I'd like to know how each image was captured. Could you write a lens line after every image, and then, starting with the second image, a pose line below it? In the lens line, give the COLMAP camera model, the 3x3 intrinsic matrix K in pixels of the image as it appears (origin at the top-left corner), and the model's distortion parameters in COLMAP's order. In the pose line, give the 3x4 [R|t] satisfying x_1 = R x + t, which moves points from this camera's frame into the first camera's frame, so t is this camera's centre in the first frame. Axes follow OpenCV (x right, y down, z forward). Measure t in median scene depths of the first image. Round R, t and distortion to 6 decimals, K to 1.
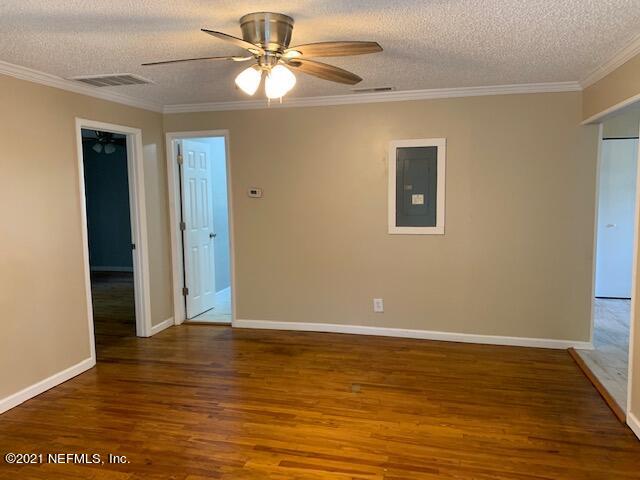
lens RADIAL K [[480.9, 0, 319.9], [0, 480.9, 236.5], [0, 0, 1]] dist [0.007546, -0.004420]
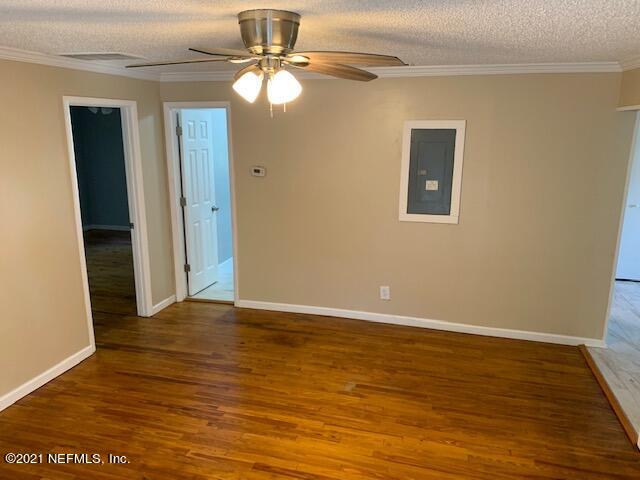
lens RADIAL K [[480.9, 0, 319.9], [0, 480.9, 236.5], [0, 0, 1]] dist [0.007546, -0.004420]
pose [[0.999638, 0.023813, -0.012556, 0.000044], [-0.022030, 0.991676, 0.126861, -0.109434], [0.015472, -0.126538, 0.991841, 0.065072]]
